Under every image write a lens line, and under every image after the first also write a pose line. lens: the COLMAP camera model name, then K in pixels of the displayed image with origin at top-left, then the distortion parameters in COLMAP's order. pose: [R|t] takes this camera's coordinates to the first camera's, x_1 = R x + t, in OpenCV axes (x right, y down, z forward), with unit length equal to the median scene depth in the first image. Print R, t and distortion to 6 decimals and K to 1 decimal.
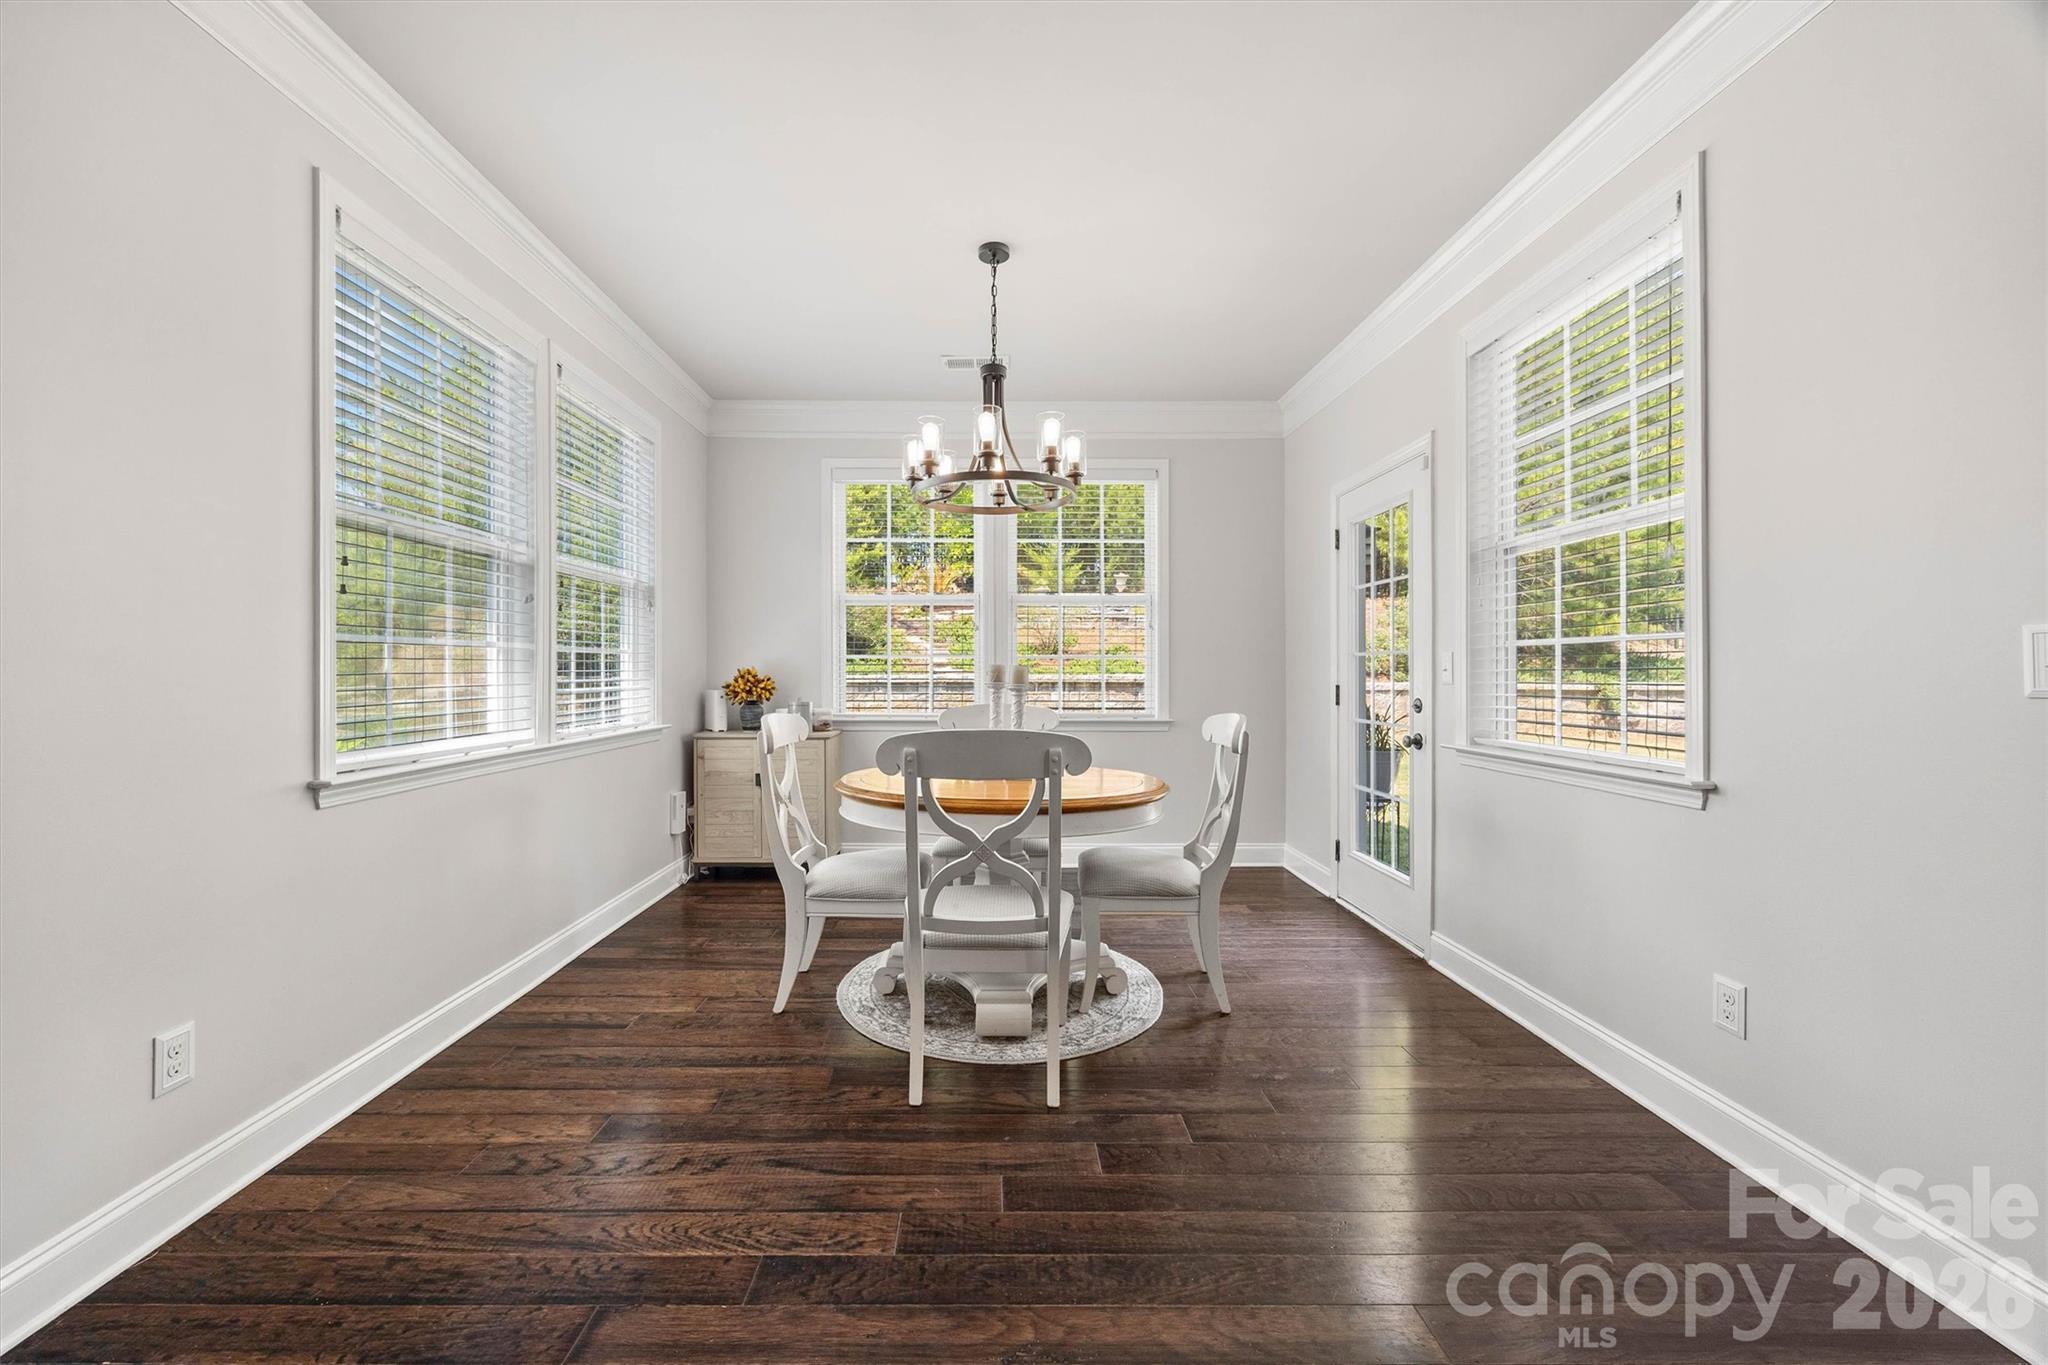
lens RADIAL K [[798.6, 0, 997.2], [0, 798.6, 676.9], [0, 0, 1]] dist [-0.002221, -0.000190]
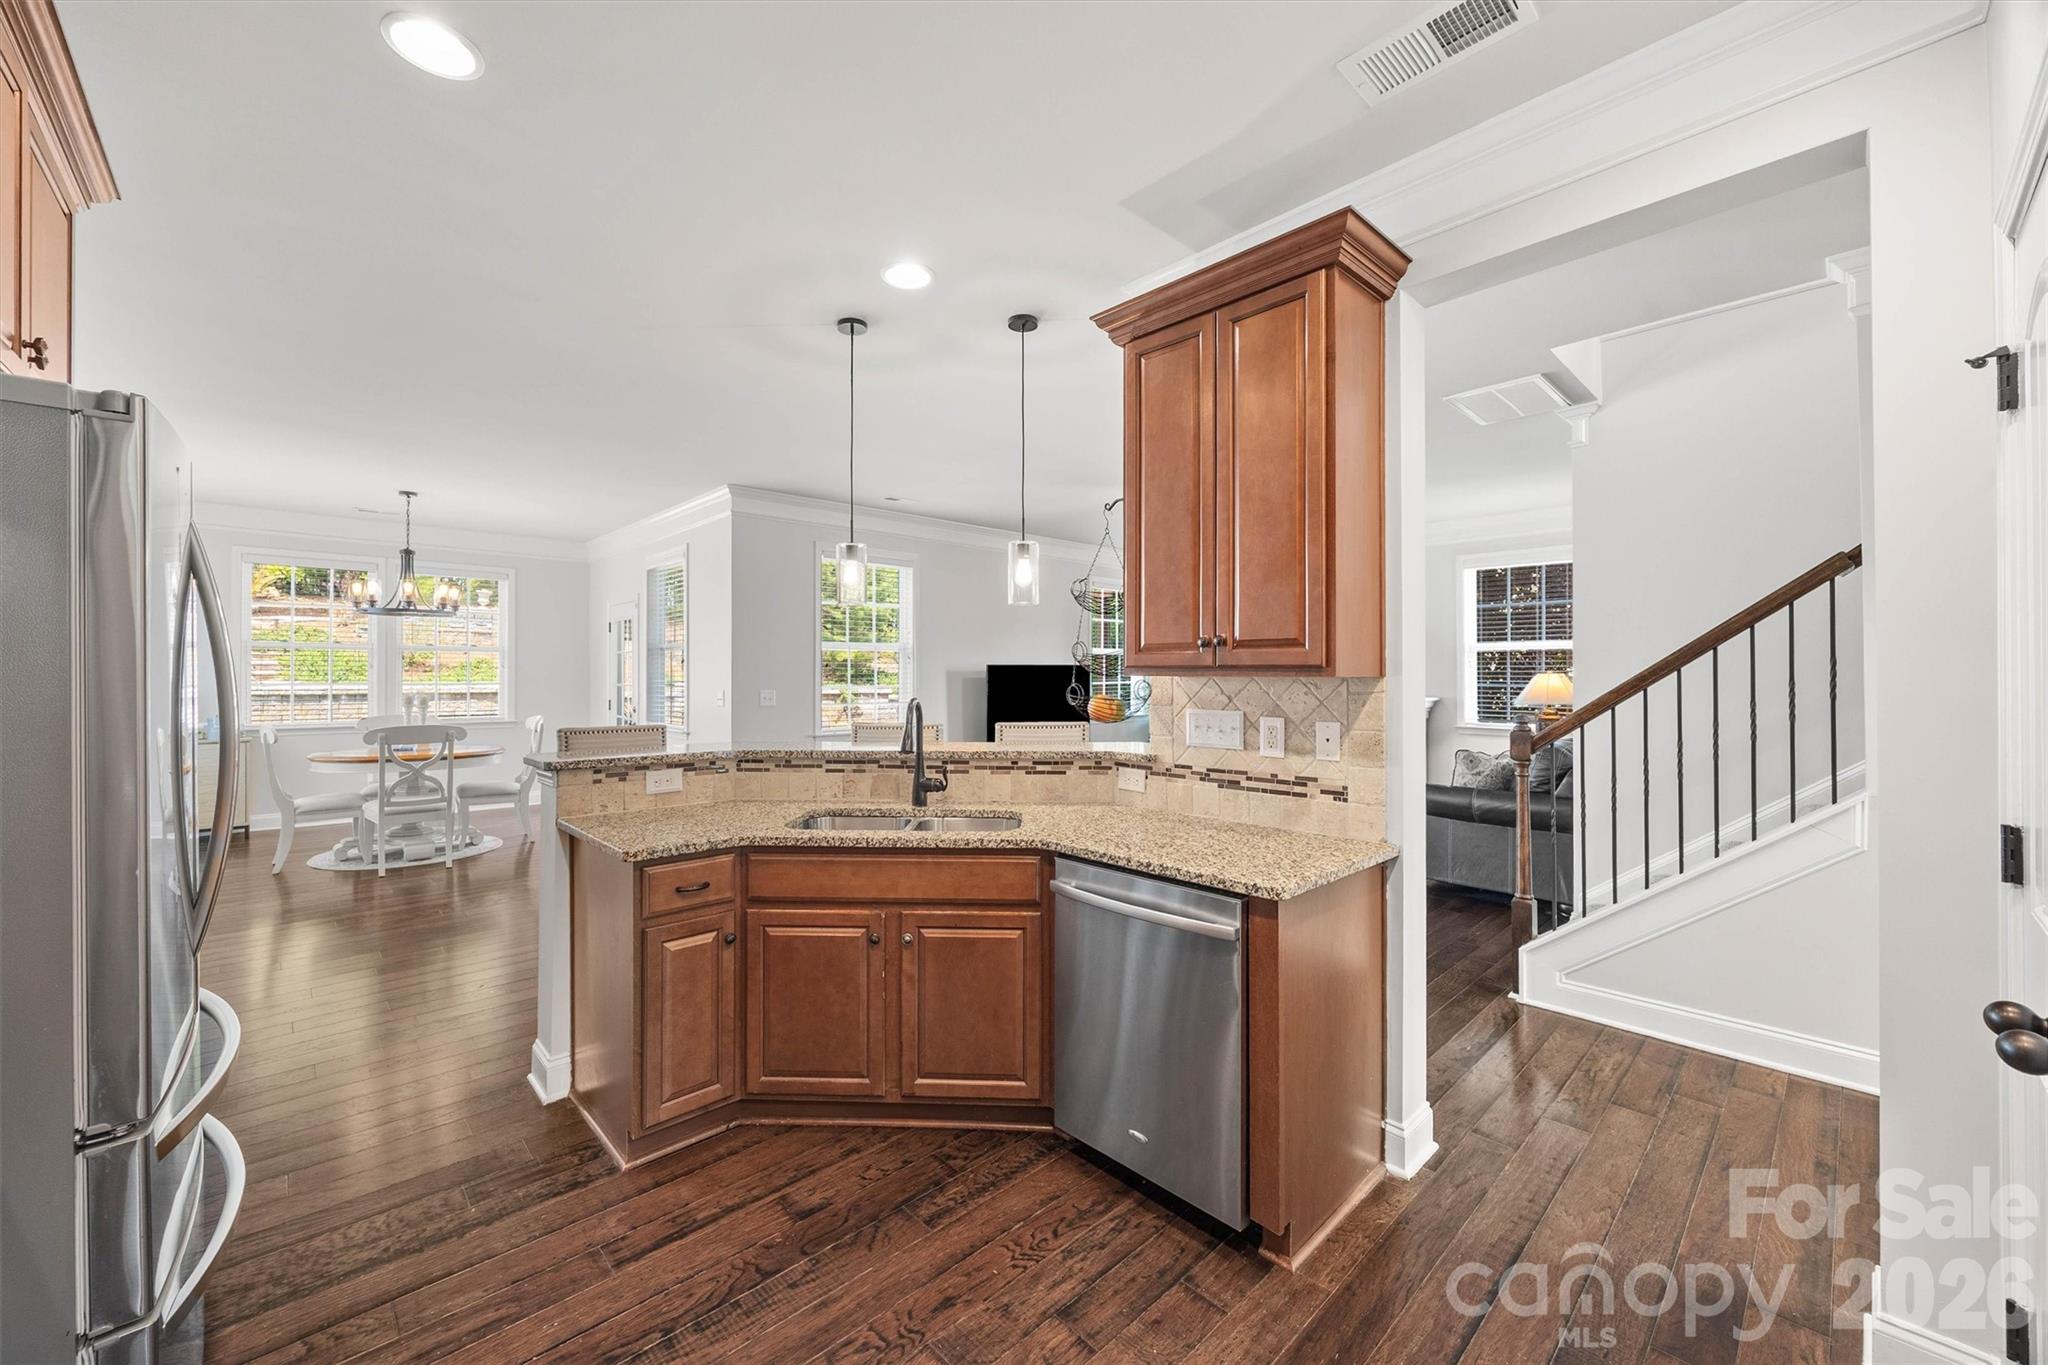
lens RADIAL K [[786.1, 0, 1011.3], [0, 786.1, 673.9], [0, 0, 1]] dist [-0.003084, -0.000164]
pose [[0.735226, 0.001533, 0.677820, -0.227398], [0.000849, 0.999995, -0.003183, -0.065473], [-0.677821, 0.002916, 0.735221, -1.511132]]
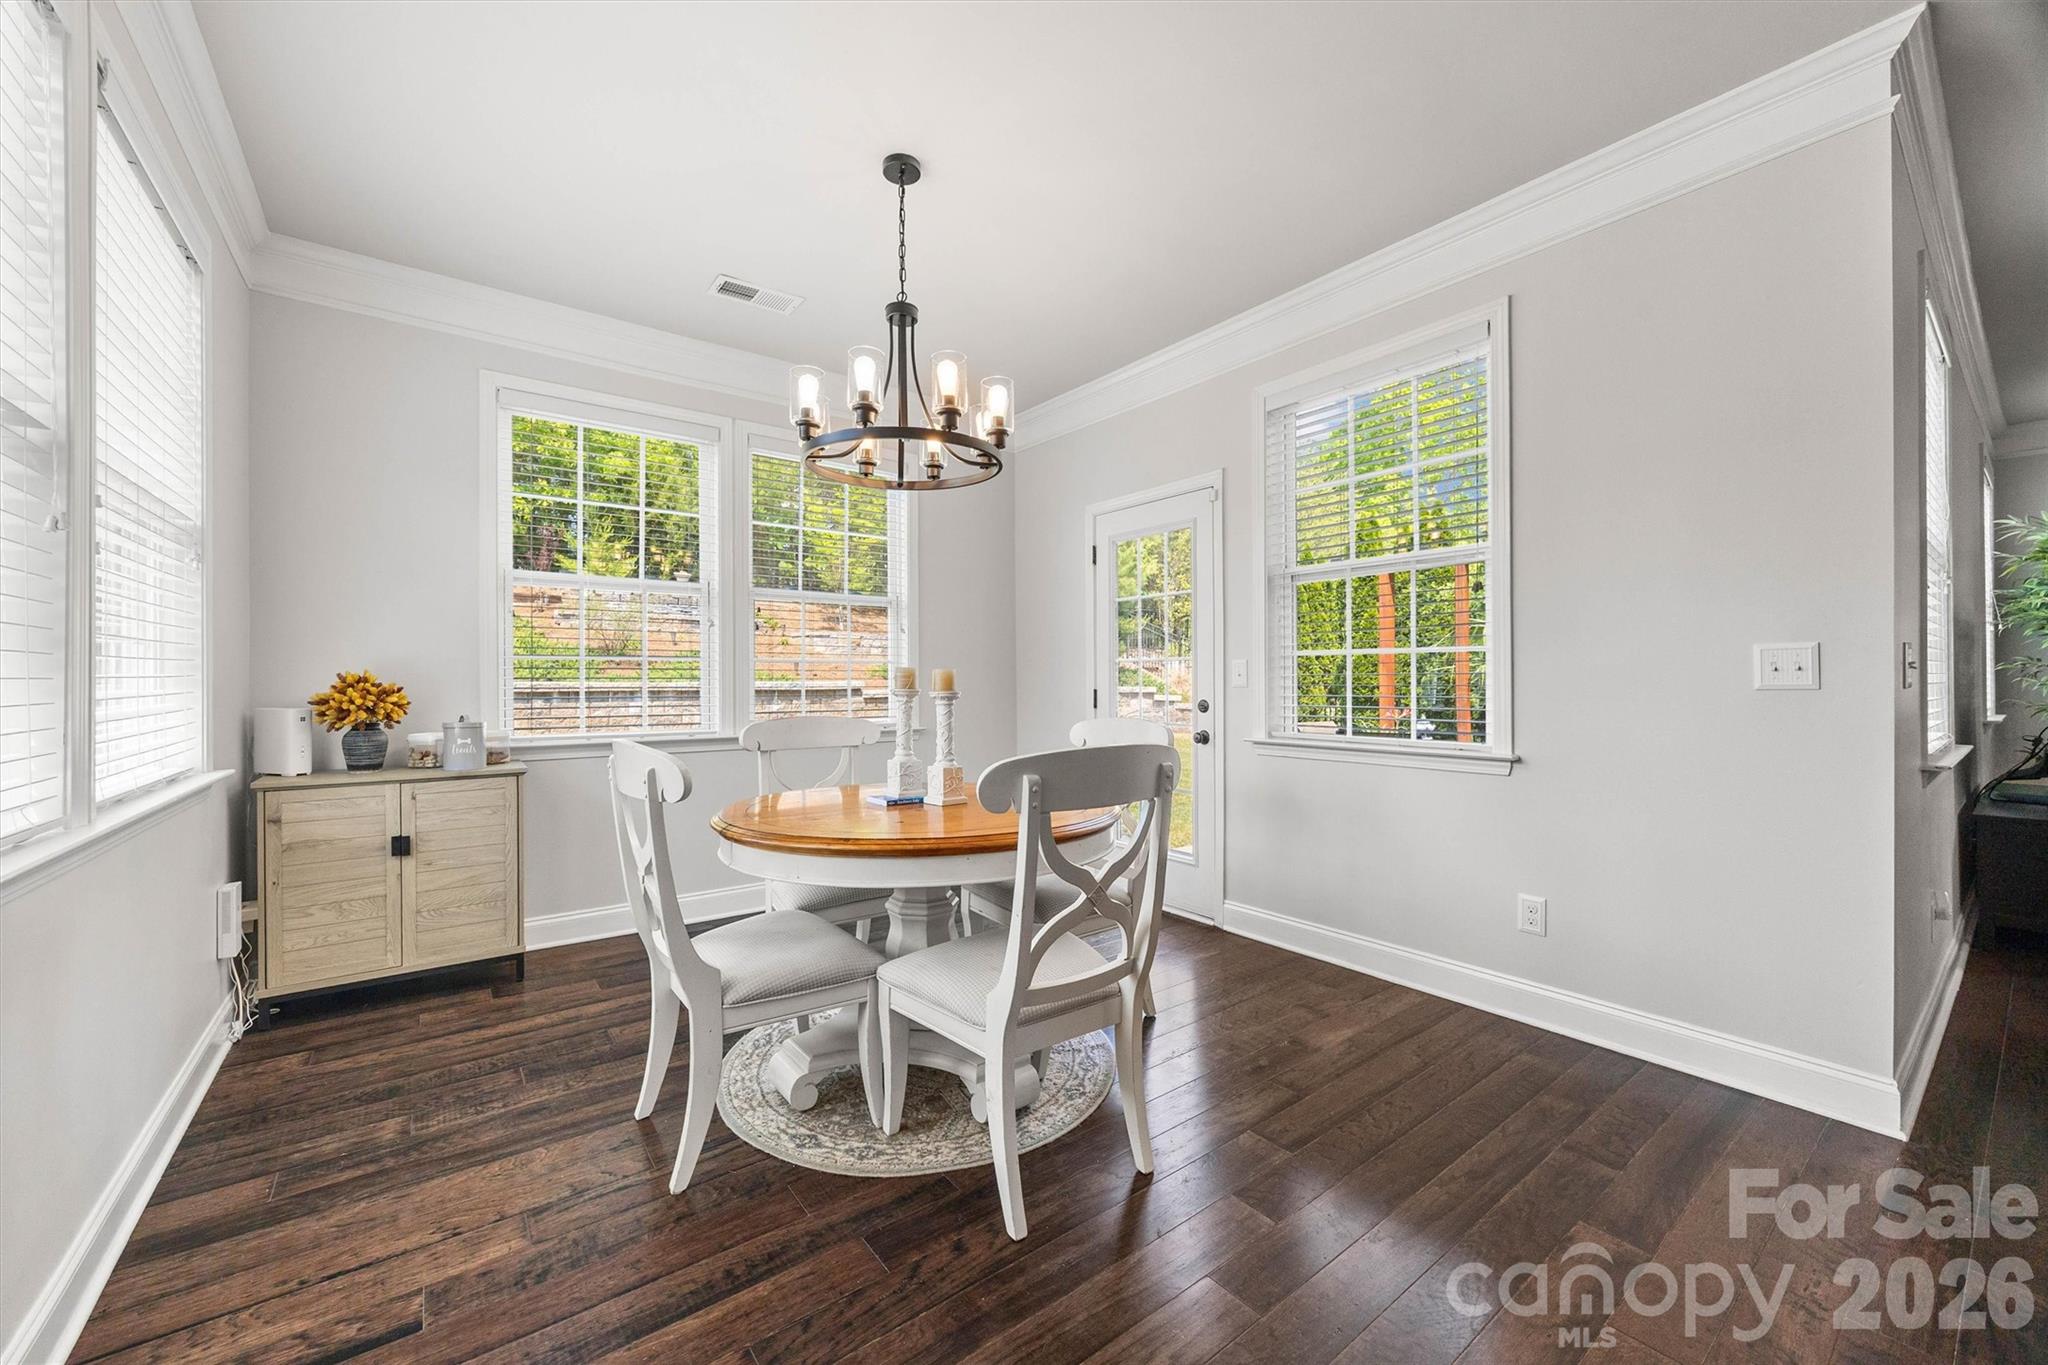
lens RADIAL K [[782.1, 0, 1024.0], [0, 782.1, 682.5], [0, 0, 1]] dist [-0.002422, -0.000065]
pose [[0.801401, -0.005199, 0.598105, -0.389404], [0.006407, 0.999979, 0.000108, 0.000584], [-0.598093, 0.003746, 0.801418, 0.279624]]
